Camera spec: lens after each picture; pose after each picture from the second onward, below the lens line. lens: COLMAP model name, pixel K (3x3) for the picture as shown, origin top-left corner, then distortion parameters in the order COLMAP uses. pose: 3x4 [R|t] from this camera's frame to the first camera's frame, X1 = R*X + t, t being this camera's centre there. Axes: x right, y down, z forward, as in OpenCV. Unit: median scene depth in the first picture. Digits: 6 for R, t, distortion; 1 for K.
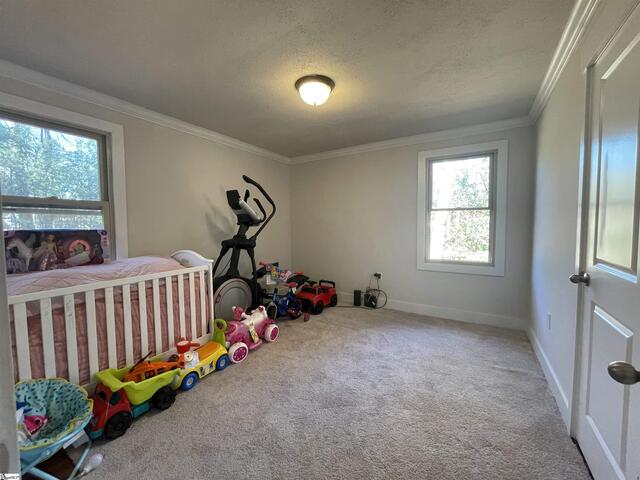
lens RADIAL K [[264.1, 0, 320.0], [0, 264.1, 240.0], [0, 0, 1]] dist [-0.000631, -0.000314]
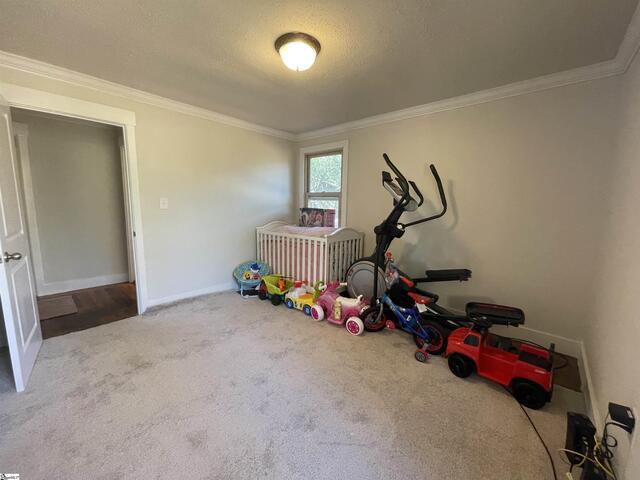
lens RADIAL K [[264.1, 0, 320.0], [0, 264.1, 240.0], [0, 0, 1]] dist [-0.000631, -0.000314]
pose [[-0.180179, 0.138629, -0.973816, 0.933657], [-0.074531, 0.985249, 0.154047, -0.105014], [0.980806, 0.100335, -0.167189, 1.329391]]
